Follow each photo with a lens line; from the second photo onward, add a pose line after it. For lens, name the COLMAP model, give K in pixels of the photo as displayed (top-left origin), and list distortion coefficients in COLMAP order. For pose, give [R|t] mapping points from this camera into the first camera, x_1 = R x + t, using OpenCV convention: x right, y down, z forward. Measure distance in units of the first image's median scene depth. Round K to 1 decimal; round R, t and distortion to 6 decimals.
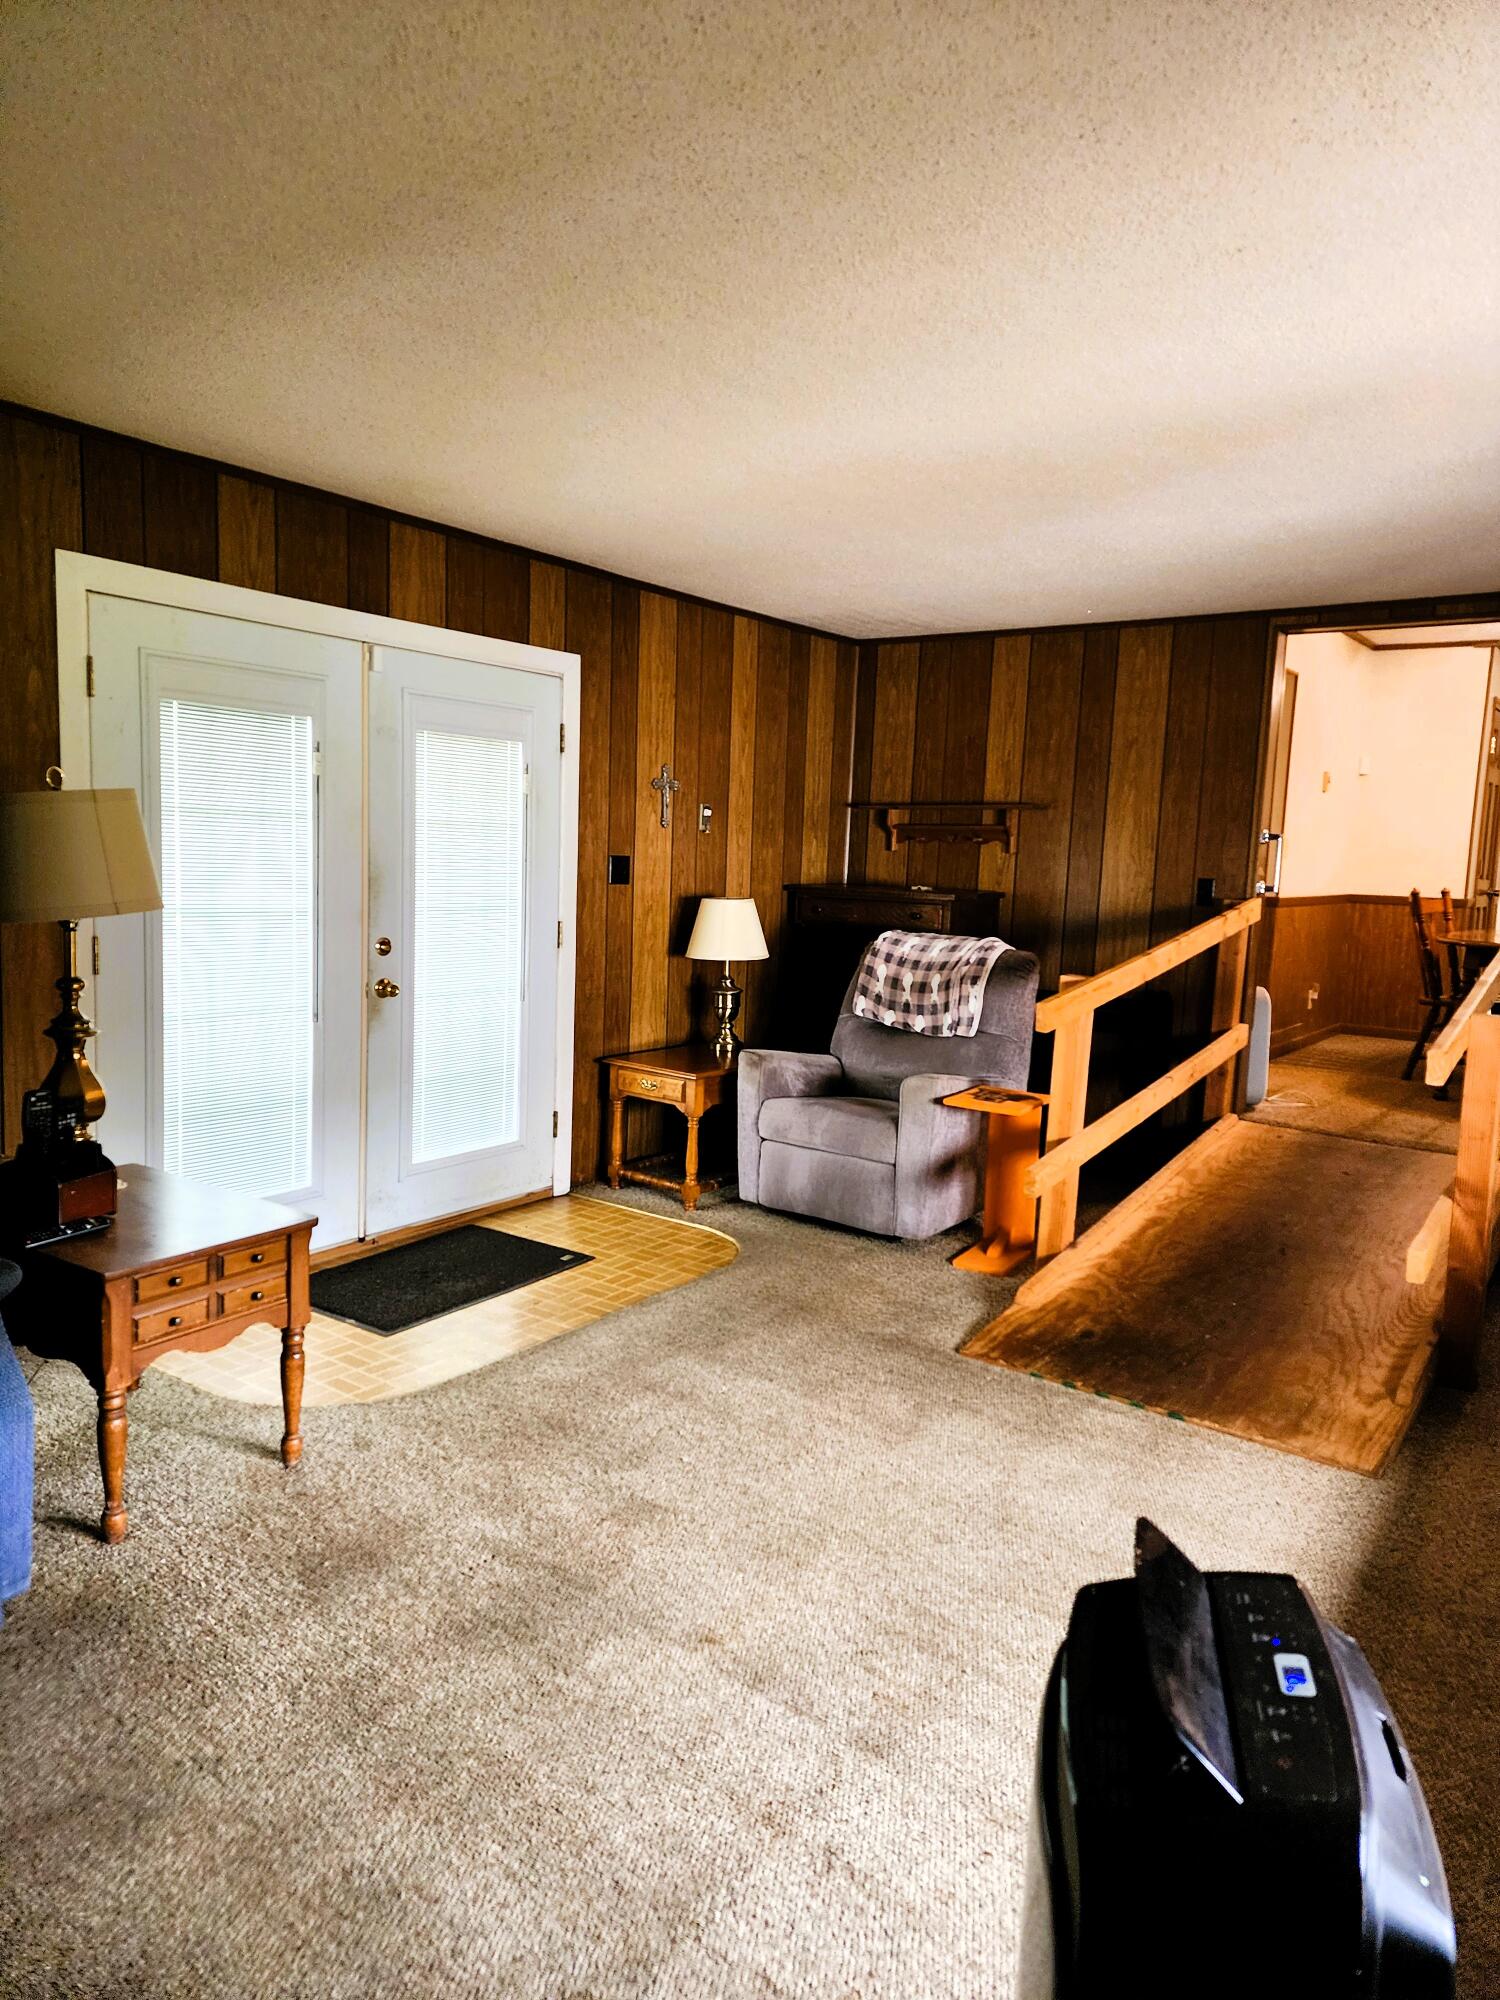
lens RADIAL K [[1328.5, 0, 744.4], [0, 1328.5, 999.8], [0, 0, 1]] dist [0.078957, -0.071124]
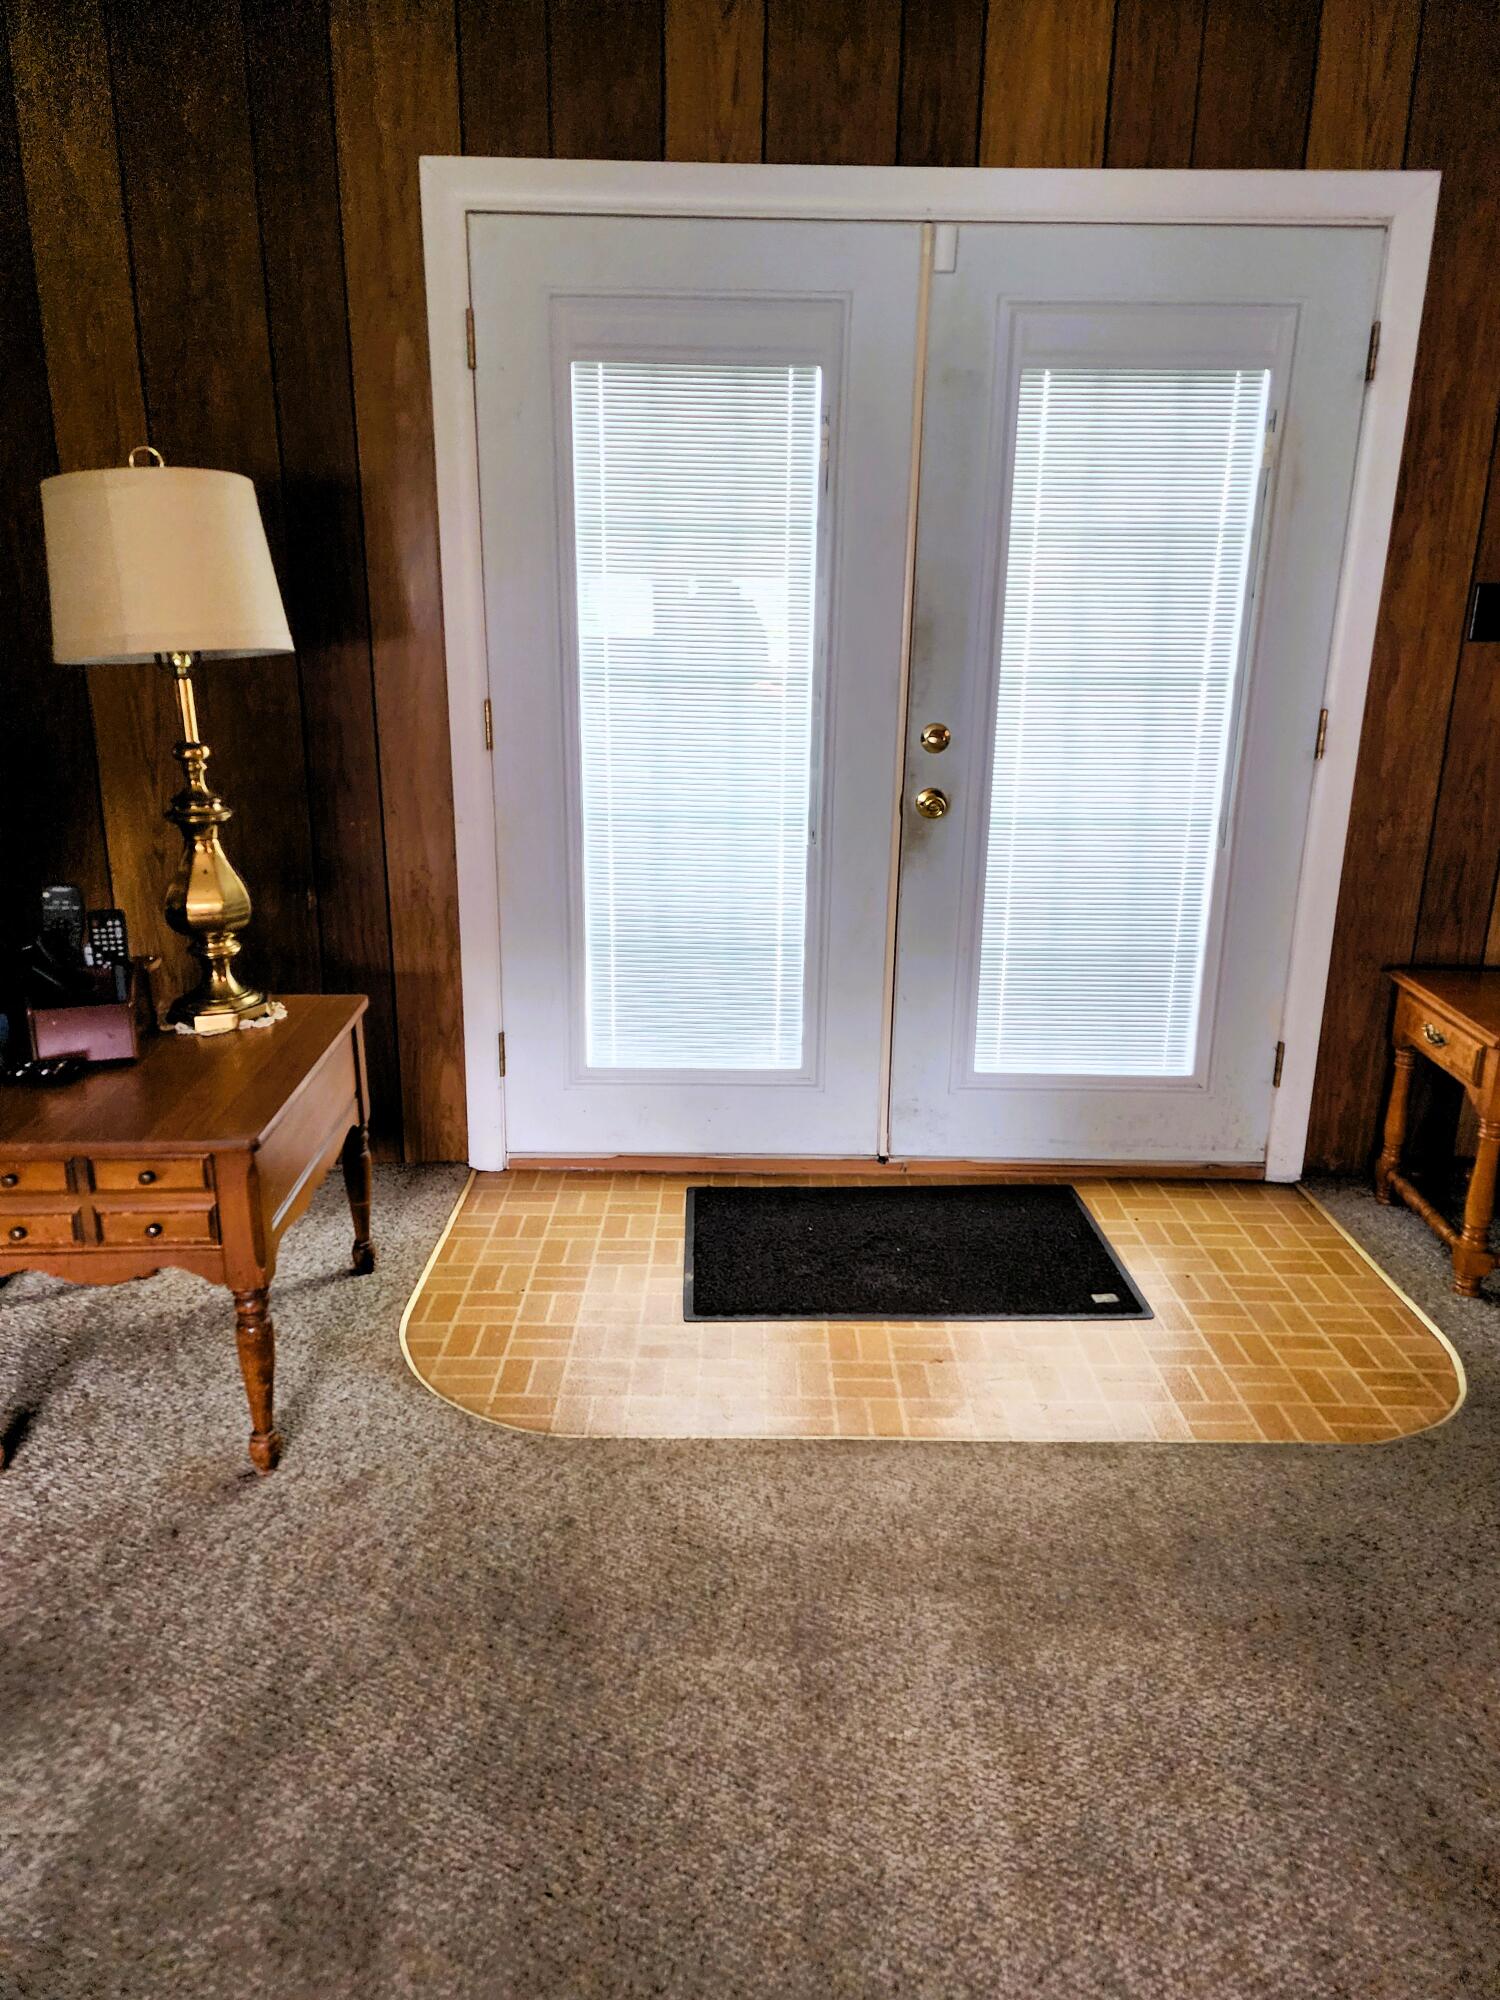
lens RADIAL K [[1349.4, 0, 748.6], [0, 1349.4, 980.5], [0, 0, 1]] dist [0.096149, -0.080366]
pose [[0.591829, 0.193648, -0.782457, 0.210048], [-0.086441, 0.980363, 0.177246, -0.032971], [0.801416, -0.037263, 0.596946, 0.523695]]
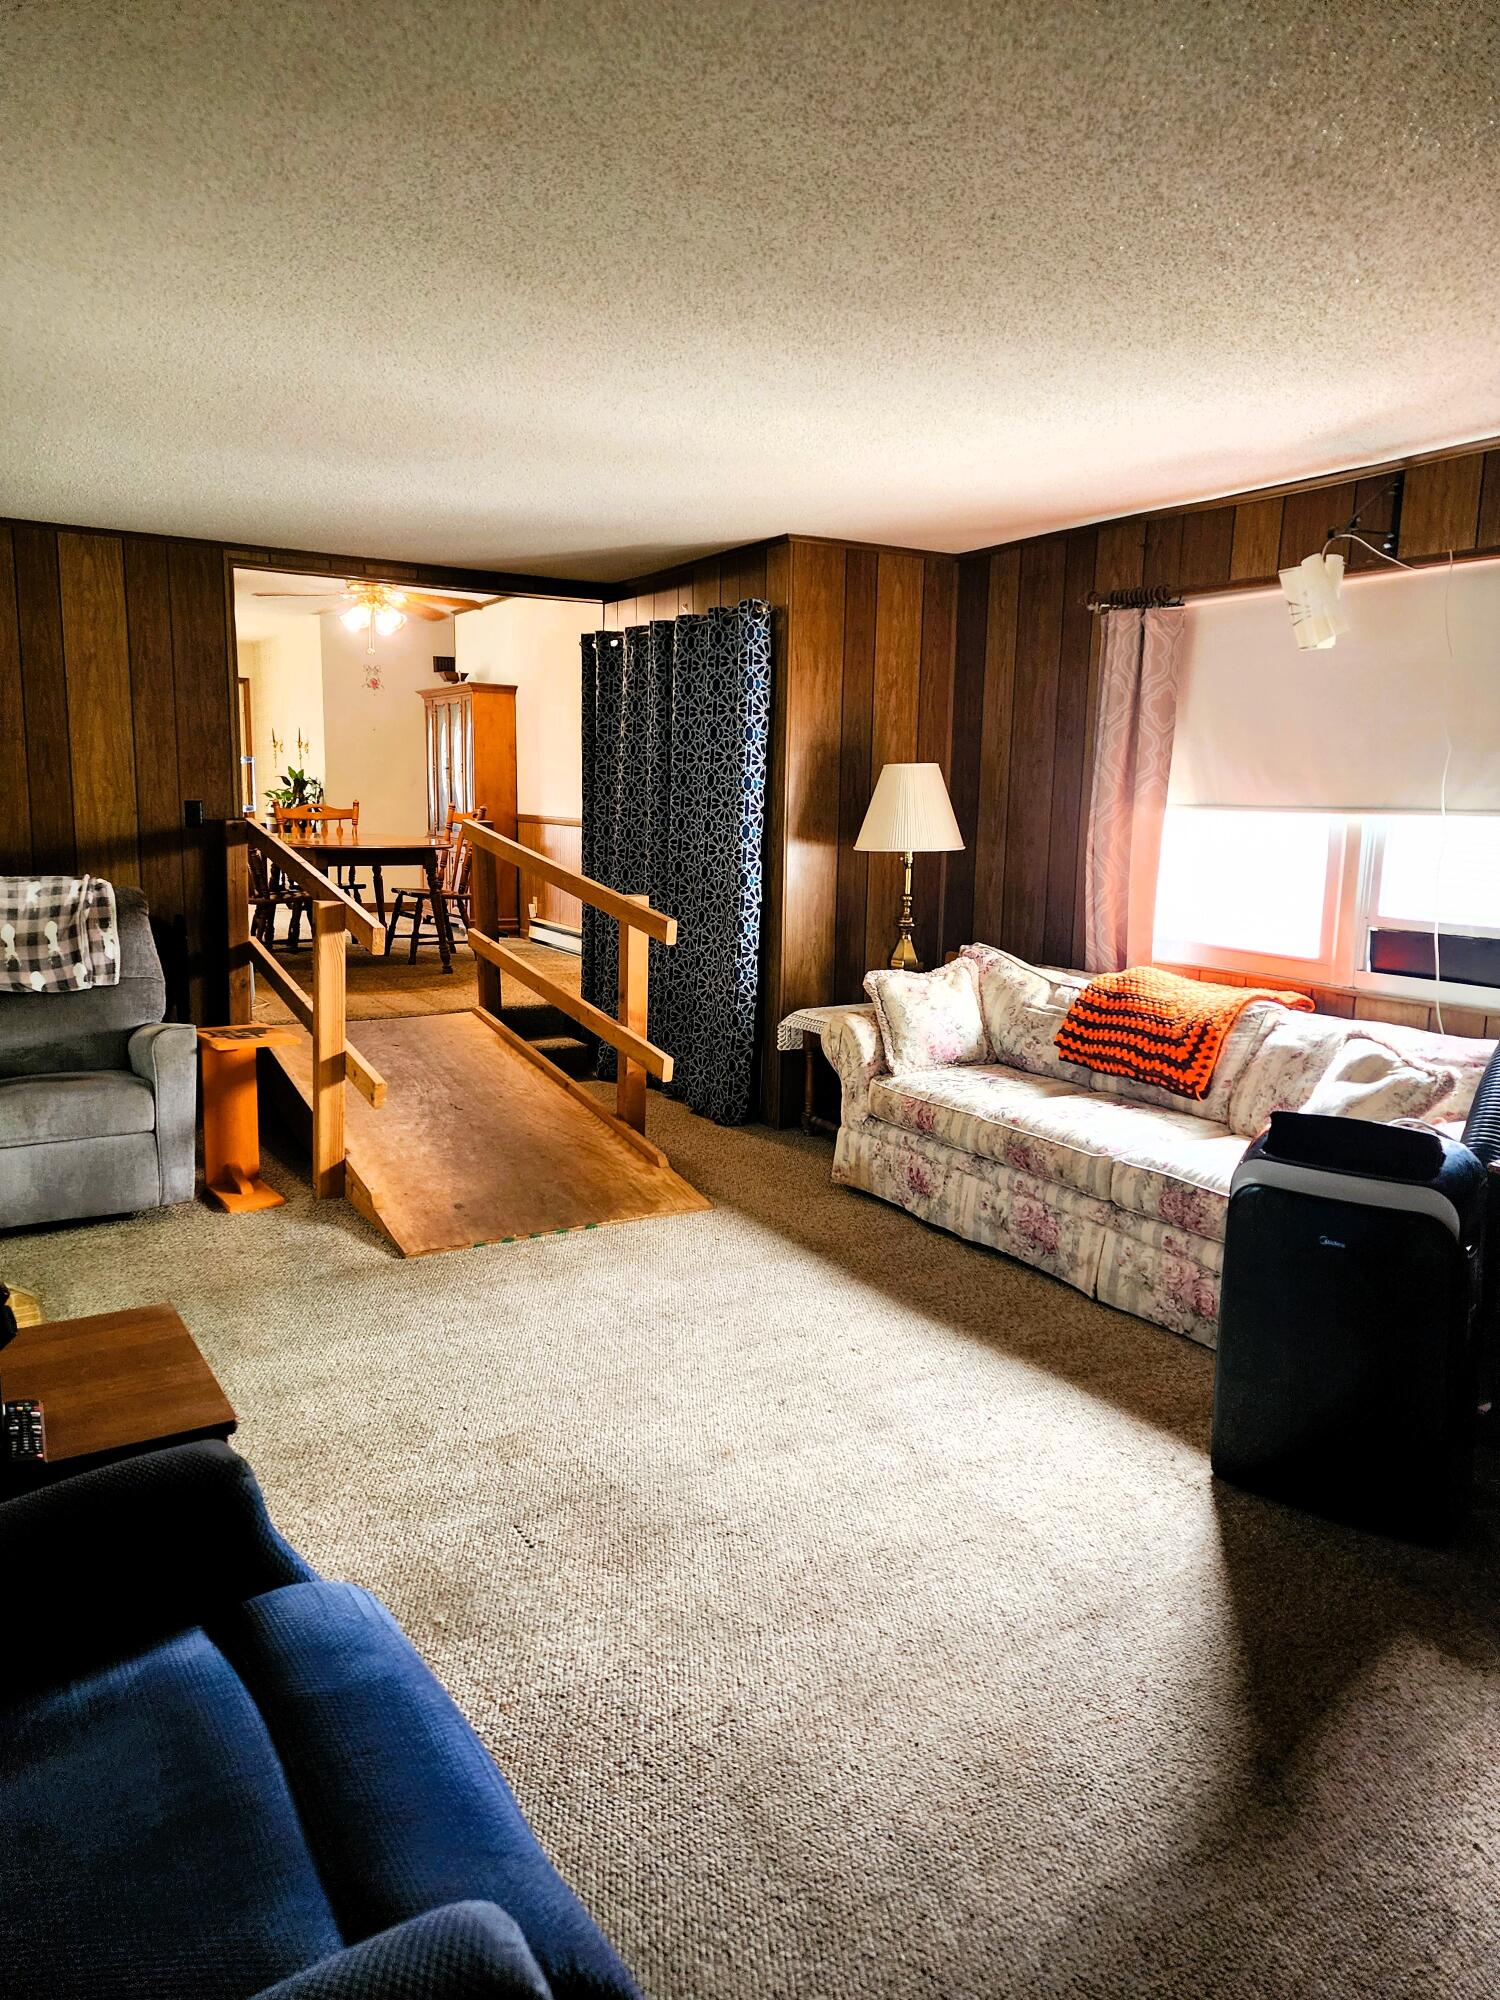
lens RADIAL K [[1349.4, 0, 748.6], [0, 1349.4, 980.5], [0, 0, 1]] dist [0.096149, -0.080366]
pose [[0.396475, -0.161665, 0.903699, -0.563531], [0.109925, 0.985651, 0.128099, -0.052974], [-0.911441, 0.048551, 0.408557, 0.243954]]
